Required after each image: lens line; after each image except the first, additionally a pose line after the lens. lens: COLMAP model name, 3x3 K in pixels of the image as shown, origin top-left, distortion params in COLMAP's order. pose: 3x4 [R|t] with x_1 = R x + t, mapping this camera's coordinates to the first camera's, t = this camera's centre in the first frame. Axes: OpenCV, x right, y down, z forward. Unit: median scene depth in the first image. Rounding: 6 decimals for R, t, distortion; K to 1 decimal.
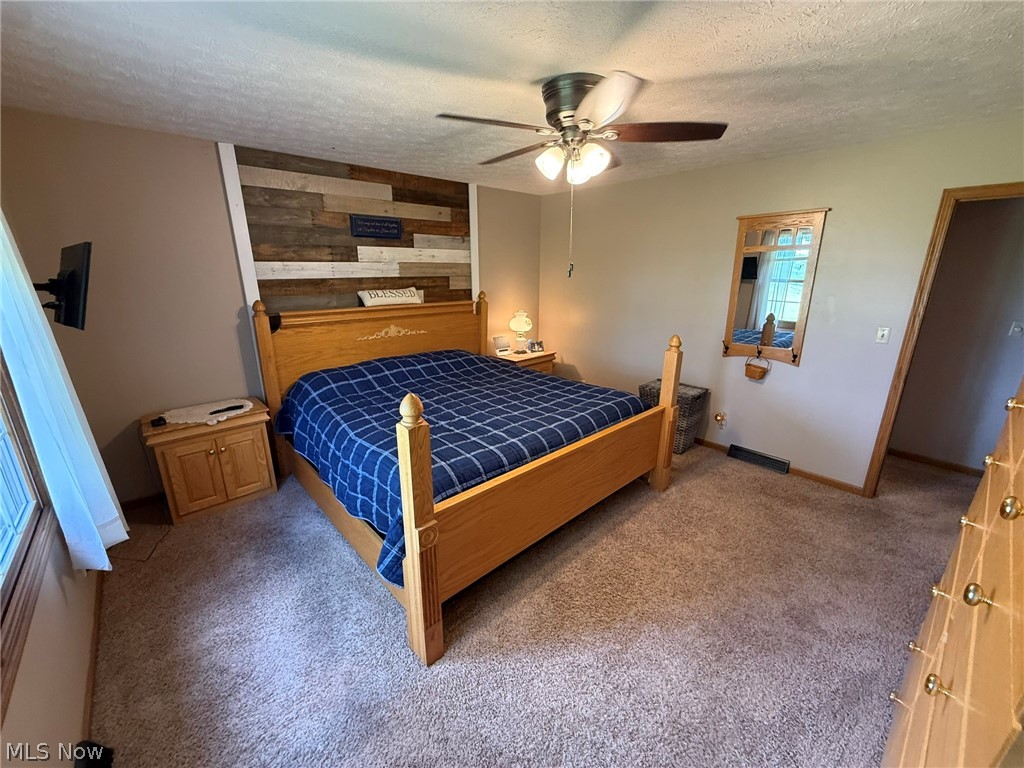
lens RADIAL K [[407.9, 0, 515.2], [0, 407.9, 382.5], [0, 0, 1]] dist [-0.000635, 0.000039]
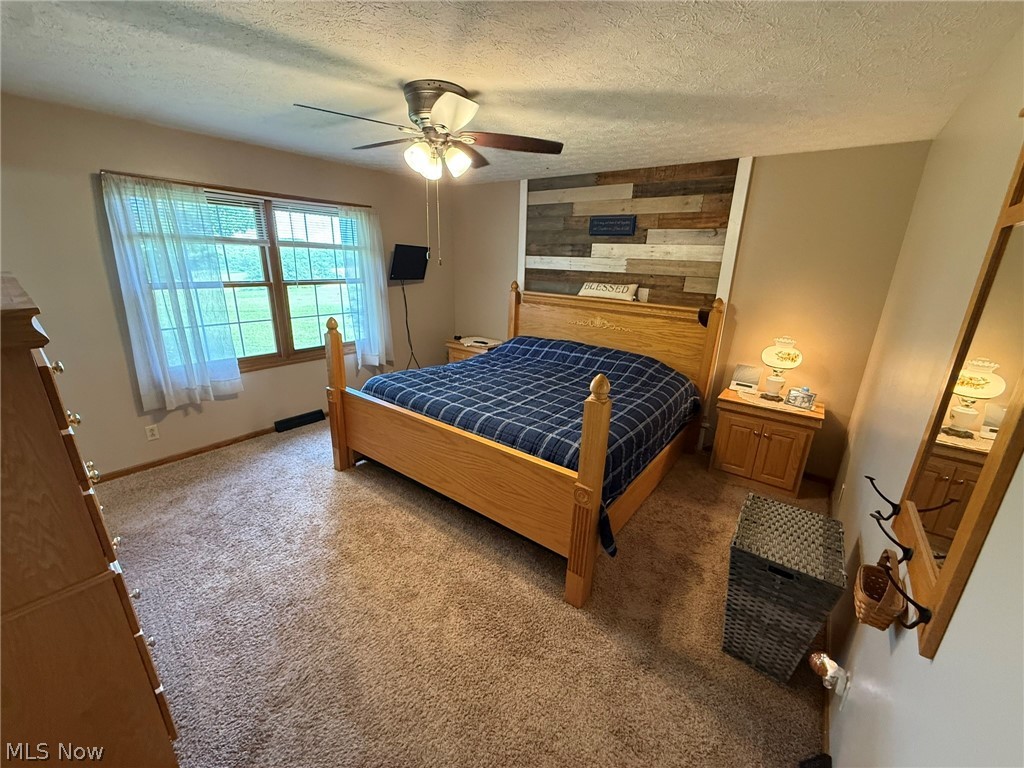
lens RADIAL K [[407.9, 0, 504.6], [0, 407.9, 381.1], [0, 0, 1]] dist [-0.000635, 0.000039]
pose [[0.158087, 0.291226, -0.943502, 0.759668], [-0.302486, 0.923862, 0.234481, -0.167368], [0.939952, 0.248328, 0.234143, 0.581228]]
